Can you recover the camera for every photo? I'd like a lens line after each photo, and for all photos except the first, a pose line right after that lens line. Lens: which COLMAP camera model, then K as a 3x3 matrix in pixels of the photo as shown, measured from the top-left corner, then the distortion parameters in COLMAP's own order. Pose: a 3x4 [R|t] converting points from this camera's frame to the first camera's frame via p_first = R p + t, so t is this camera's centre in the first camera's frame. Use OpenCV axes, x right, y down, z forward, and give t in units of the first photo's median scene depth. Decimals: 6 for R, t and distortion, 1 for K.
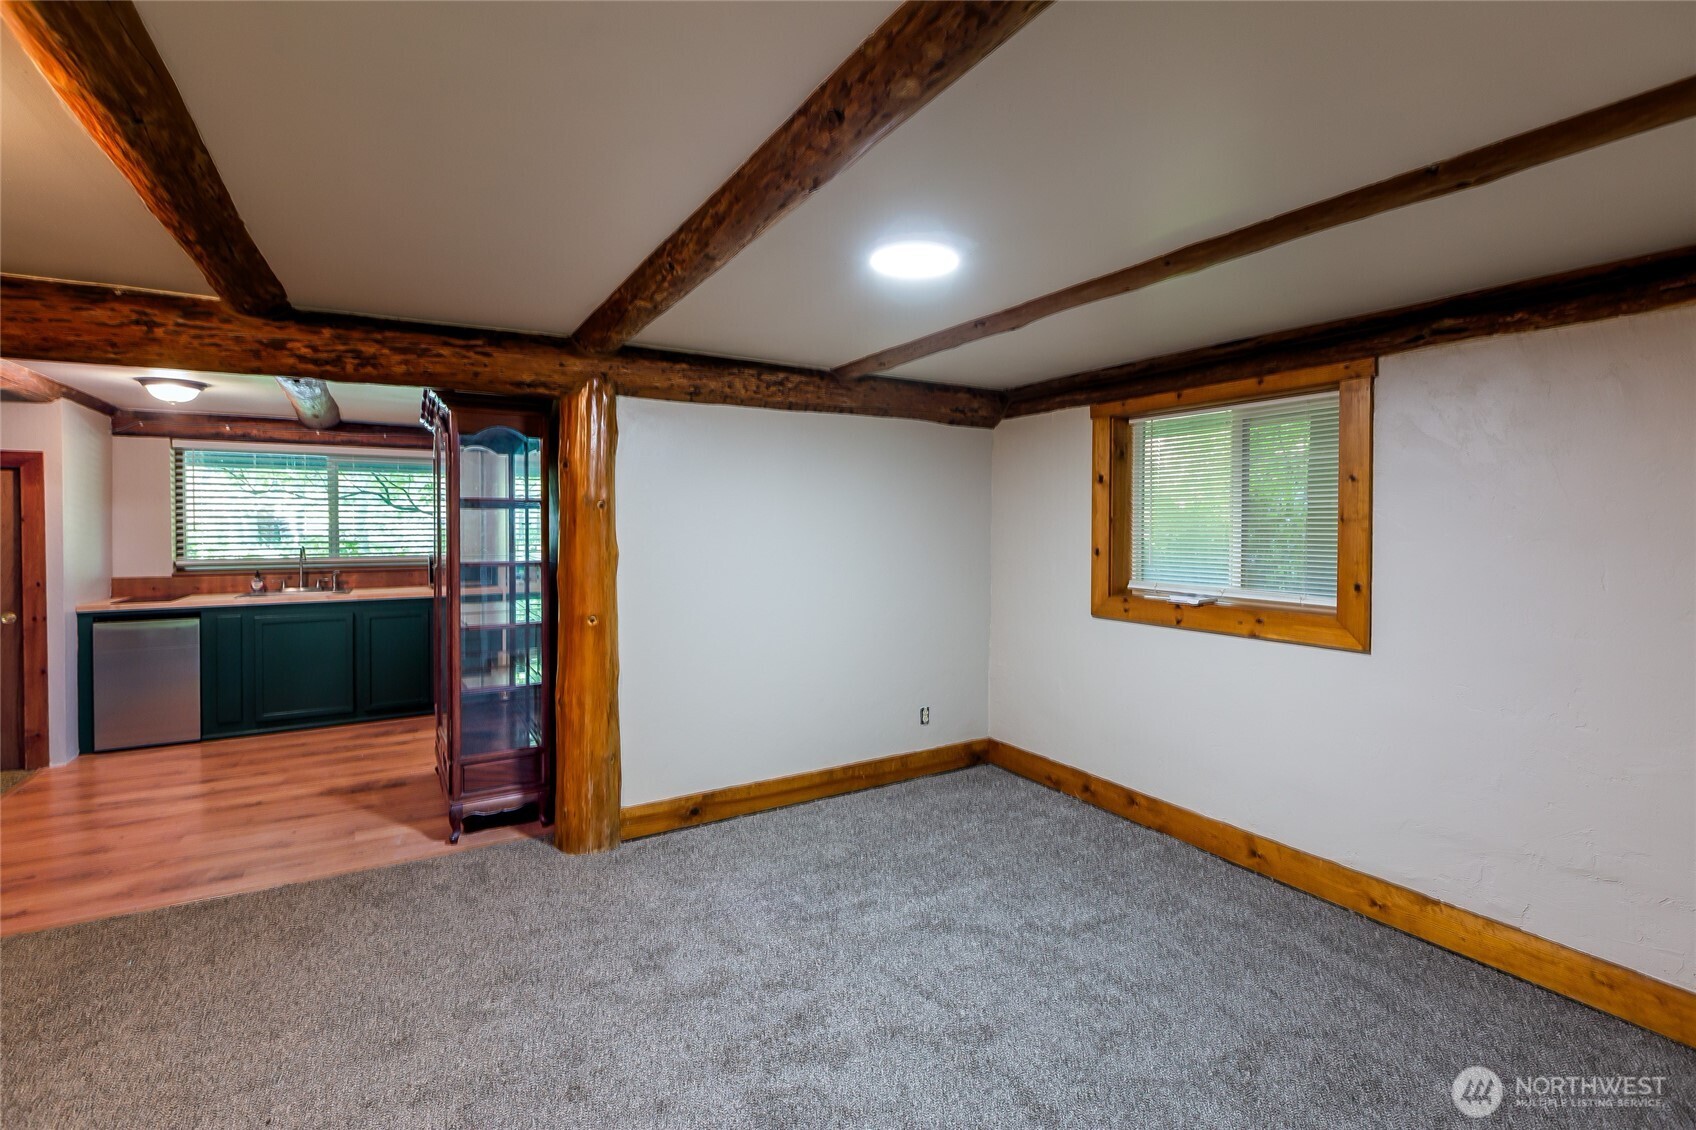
lens RADIAL K [[752.6, 0, 852.3], [0, 752.6, 534.2], [0, 0, 1]] dist [0.021514, -0.012384]
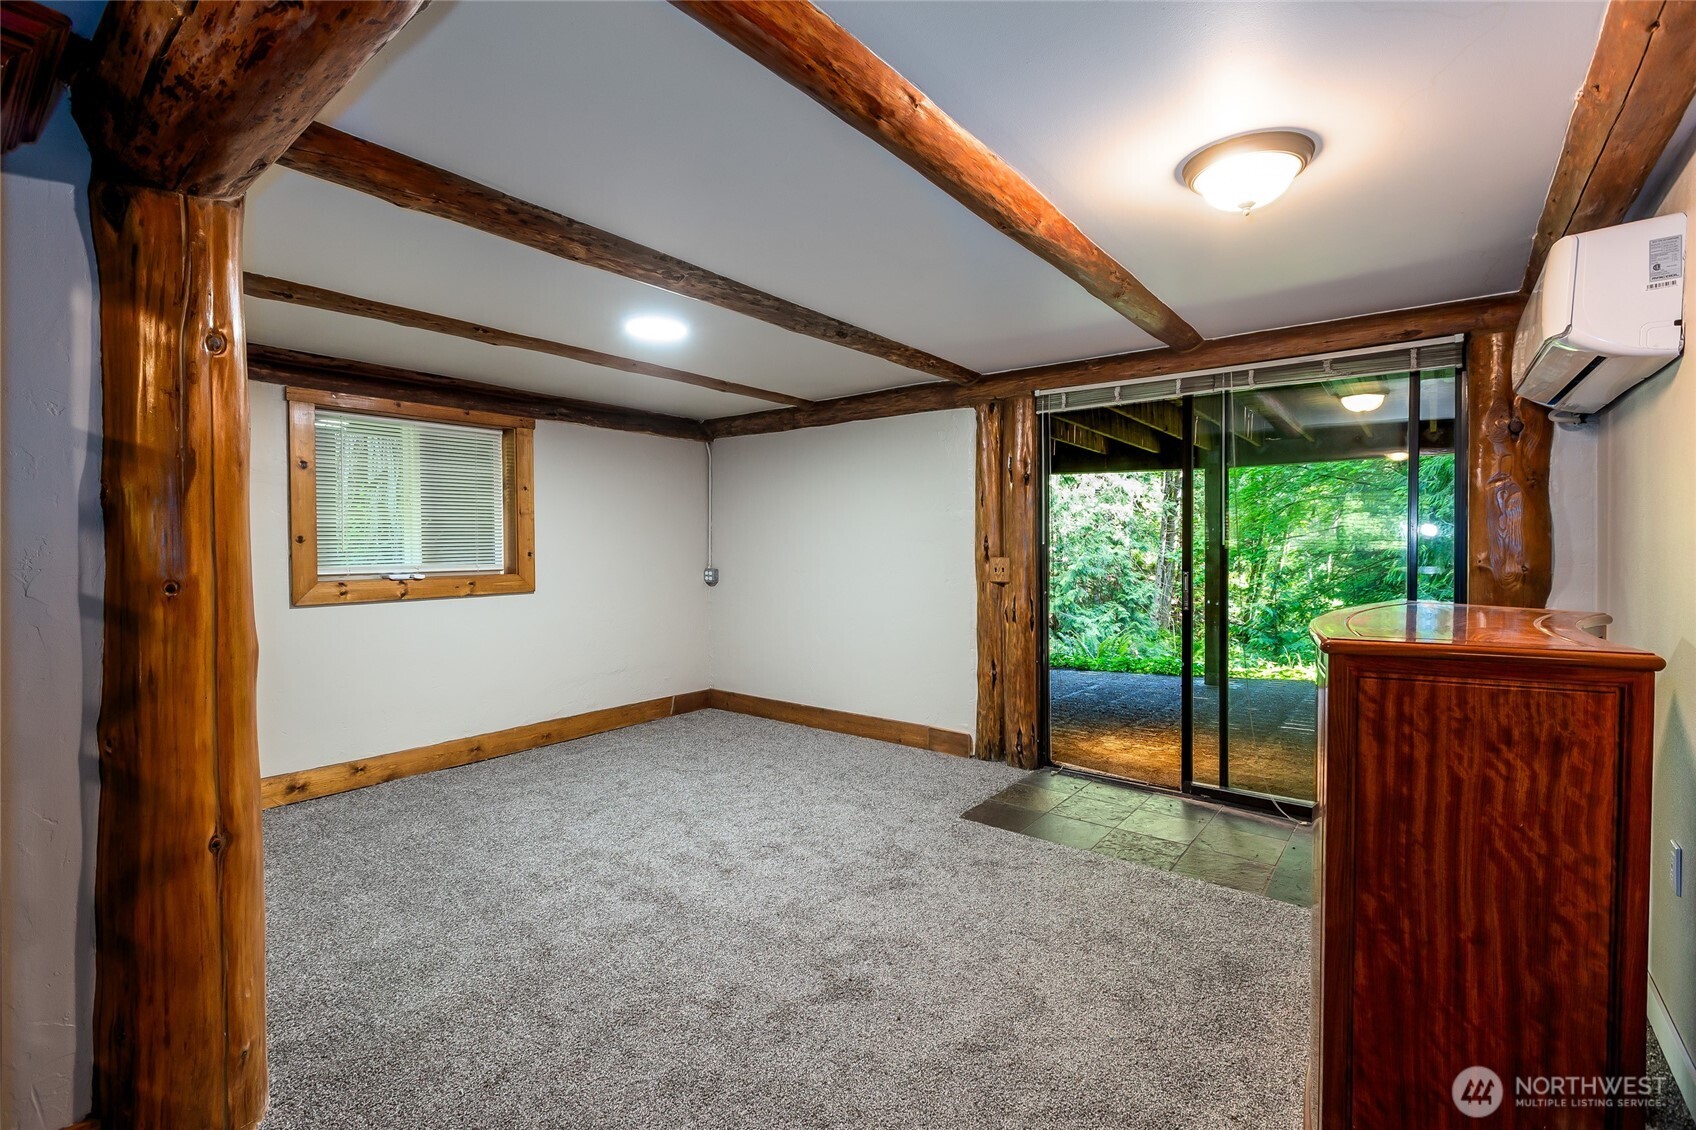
lens RADIAL K [[743.5, 0, 843.8], [0, 743.5, 558.0], [0, 0, 1]] dist [0.000227, -0.000365]
pose [[-0.343519, -0.011087, 0.939080, -1.044242], [0.025346, 0.999457, 0.021071, 0.058976], [-0.938804, 0.031040, -0.343051, 0.866482]]
